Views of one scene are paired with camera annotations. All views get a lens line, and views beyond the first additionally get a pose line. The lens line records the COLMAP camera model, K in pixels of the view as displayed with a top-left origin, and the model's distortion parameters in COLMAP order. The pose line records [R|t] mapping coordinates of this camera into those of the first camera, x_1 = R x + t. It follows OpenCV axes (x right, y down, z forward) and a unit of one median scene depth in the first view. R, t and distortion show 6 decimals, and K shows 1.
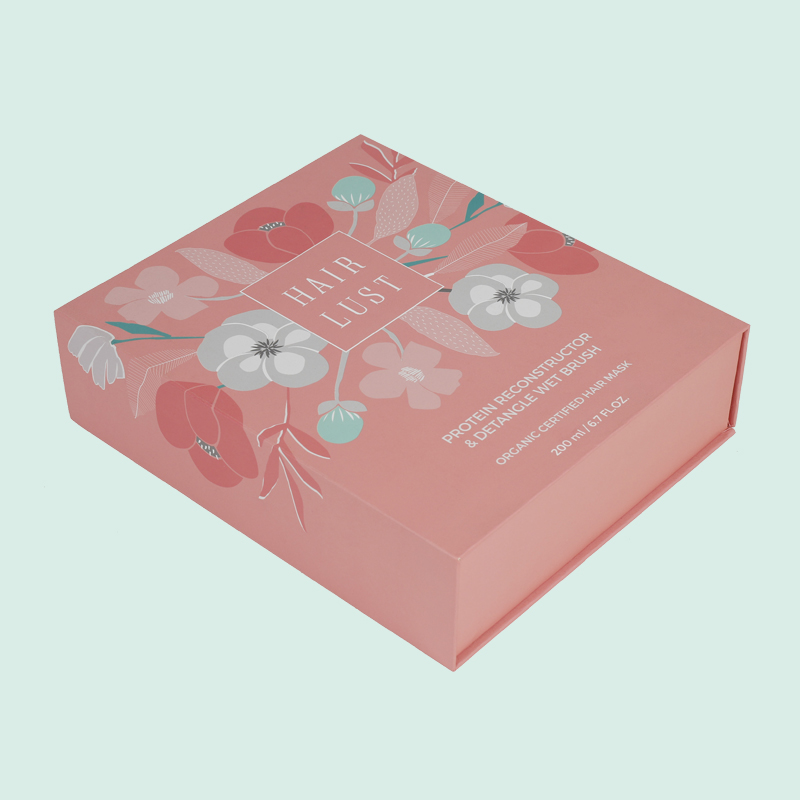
lens RADIAL K [[1910.5, 0, 399.9], [0, 1910.5, 399.9], [0, 0, 1]] dist [-0.046386, 0.000000]
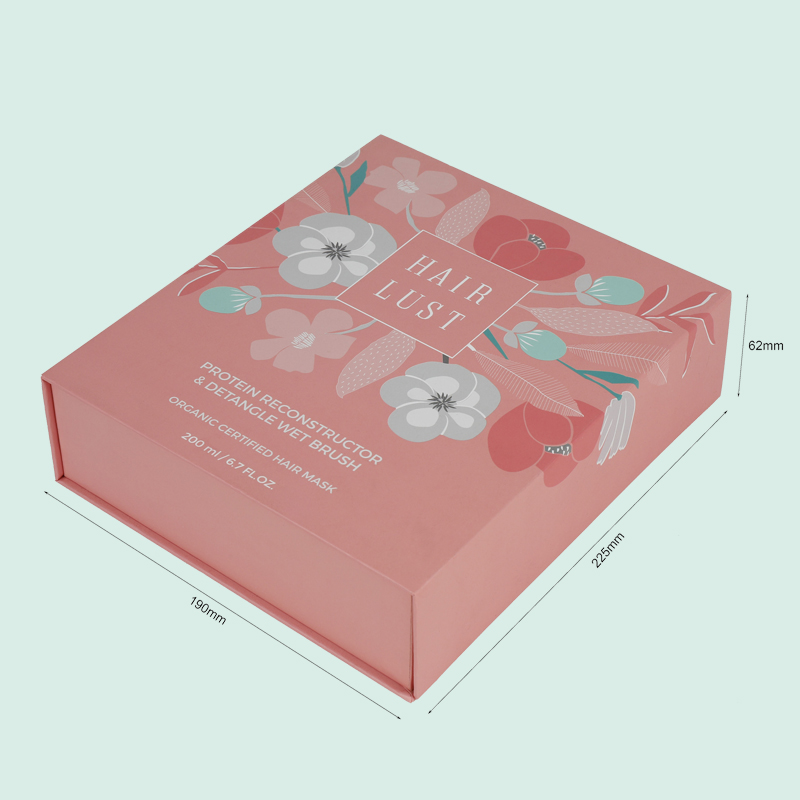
lens RADIAL K [[1820.5, 0, 399.9], [0, 1820.5, 400.1], [0, 0, 1]] dist [-0.039274, 0.000000]
pose [[0.068282, 0.667455, -0.741513, 0.730914], [-0.640509, 0.599175, 0.480352, -0.480380], [0.764909, 0.442146, 0.468424, 0.570645]]
